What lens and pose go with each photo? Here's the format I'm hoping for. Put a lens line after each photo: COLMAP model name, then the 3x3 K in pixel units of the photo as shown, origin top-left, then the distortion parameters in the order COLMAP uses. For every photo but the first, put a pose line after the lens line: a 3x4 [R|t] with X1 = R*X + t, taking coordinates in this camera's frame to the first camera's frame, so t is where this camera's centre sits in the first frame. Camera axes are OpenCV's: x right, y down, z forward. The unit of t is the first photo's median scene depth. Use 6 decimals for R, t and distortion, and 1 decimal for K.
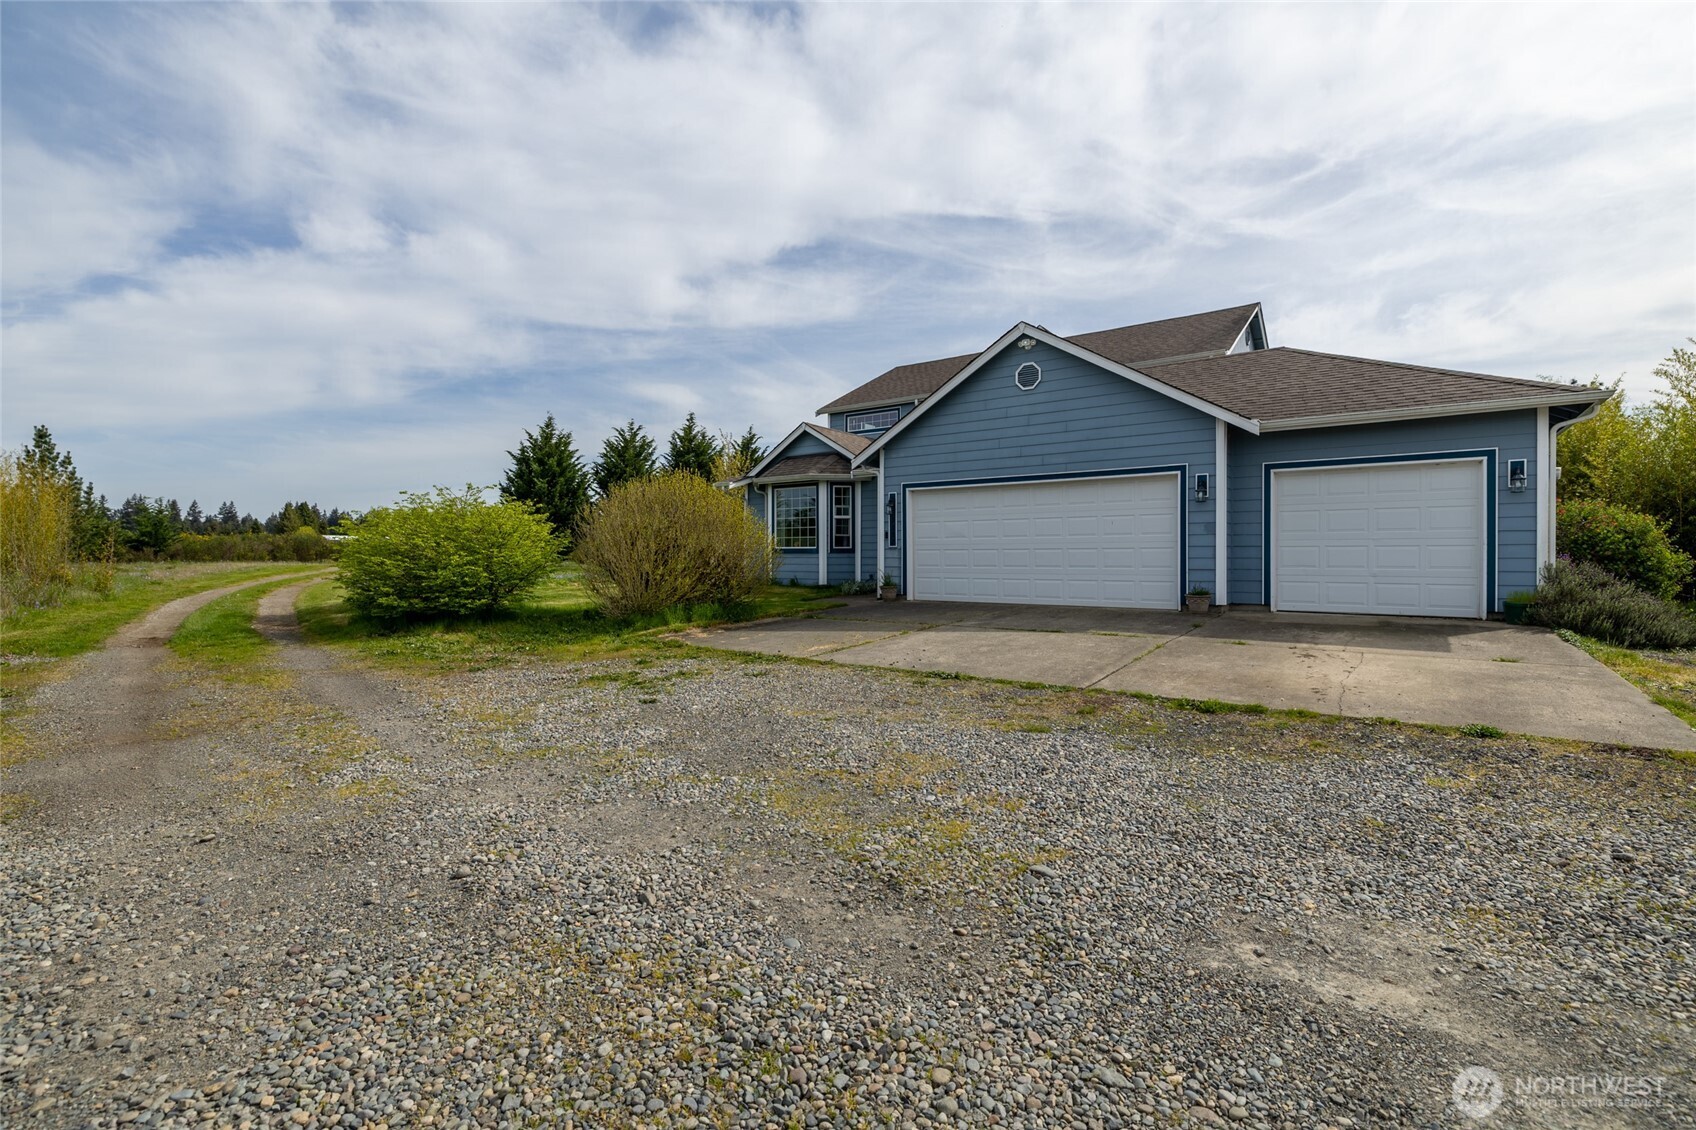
lens RADIAL K [[748.9, 0, 845.8], [0, 748.9, 555.5], [0, 0, 1]] dist [-0.001222, -0.000068]
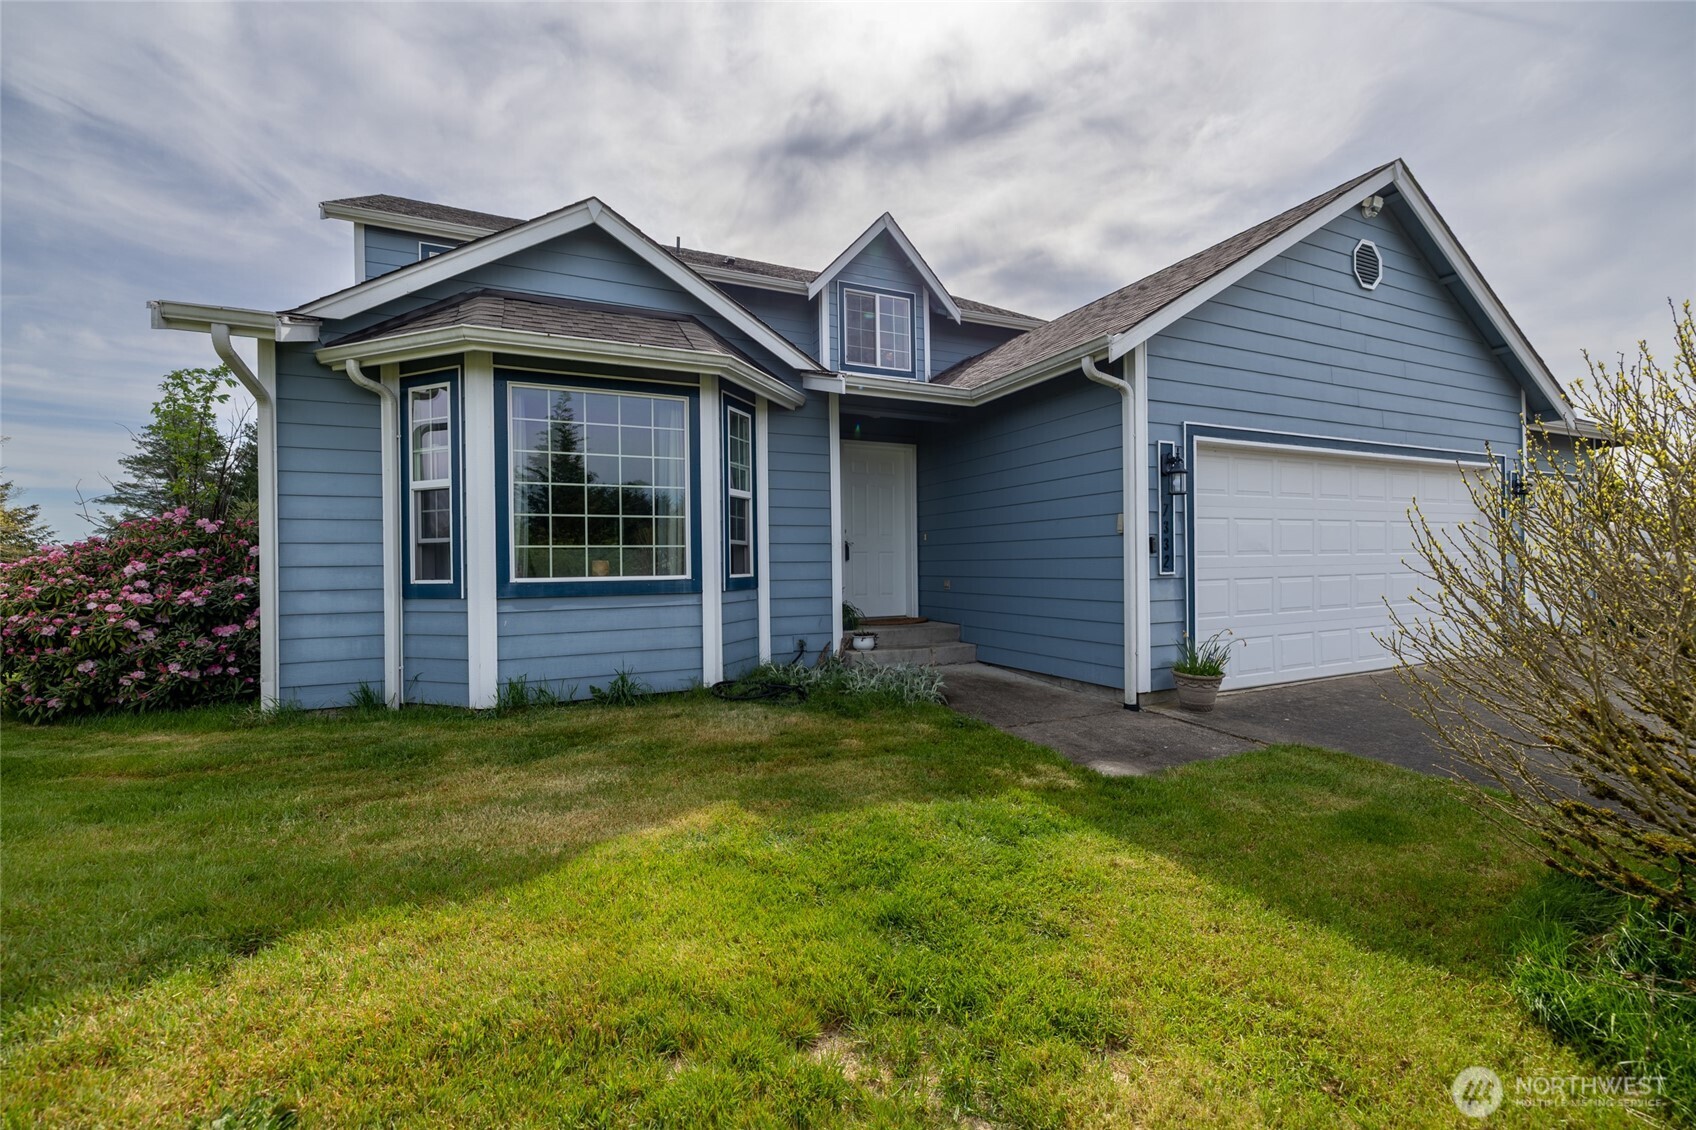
lens RADIAL K [[731.8, 0, 866.1], [0, 731.8, 573.3], [0, 0, 1]] dist [0.000127, 0.000004]
pose [[0.467313, -0.008666, 0.884050, -0.297465], [0.012218, 0.999920, 0.003343, -0.012392], [-0.884008, 0.009239, 0.467381, 0.778097]]
